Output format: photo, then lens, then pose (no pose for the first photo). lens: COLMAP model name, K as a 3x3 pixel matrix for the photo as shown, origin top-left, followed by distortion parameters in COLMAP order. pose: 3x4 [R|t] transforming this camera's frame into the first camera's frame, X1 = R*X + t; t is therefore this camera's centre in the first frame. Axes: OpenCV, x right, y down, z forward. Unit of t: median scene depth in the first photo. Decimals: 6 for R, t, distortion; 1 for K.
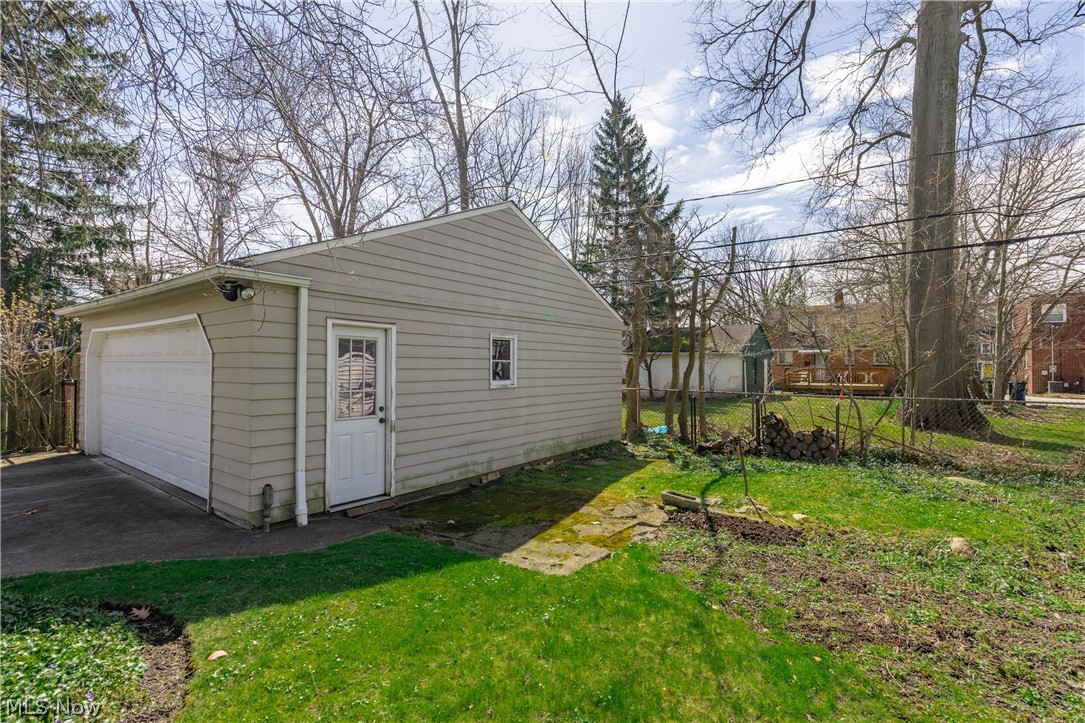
lens RADIAL K [[489.5, 0, 540.6], [0, 489.5, 361.4], [0, 0, 1]] dist [-0.000623, 0.000720]
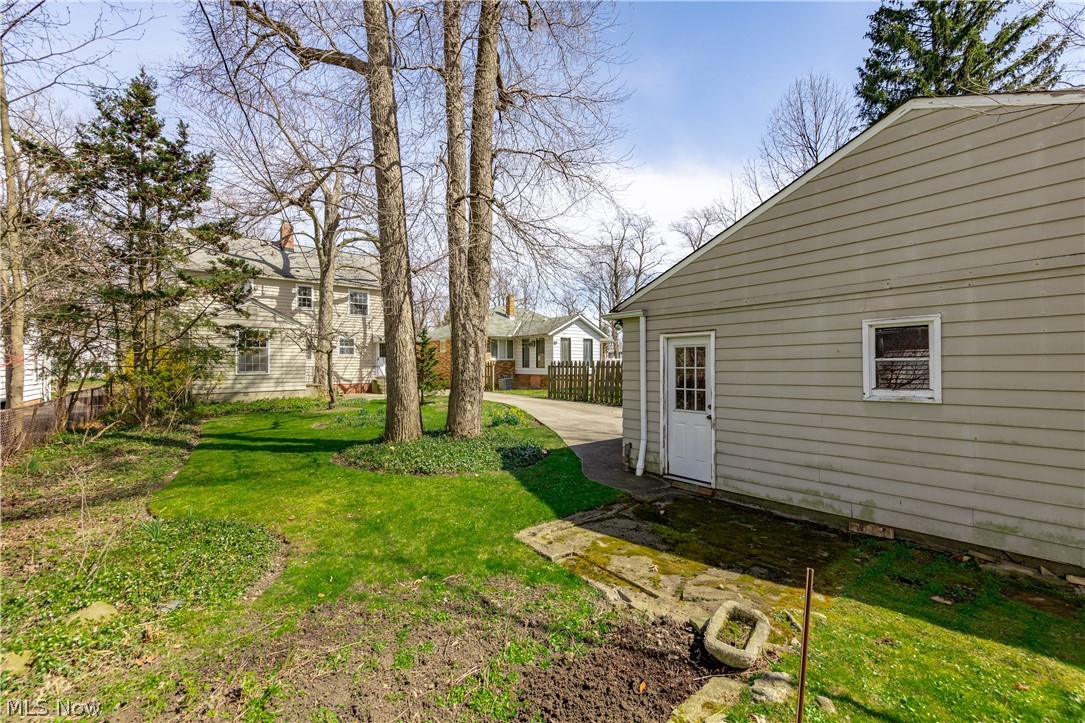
lens RADIAL K [[413.6, 0, 542.9], [0, 413.6, 364.5], [0, 0, 1]] dist [-0.002360, -0.000250]
pose [[-0.215963, -0.014482, -0.976294, 0.676346], [0.013585, 0.999749, -0.017835, 0.011260], [0.976307, -0.017115, -0.215712, 0.819996]]
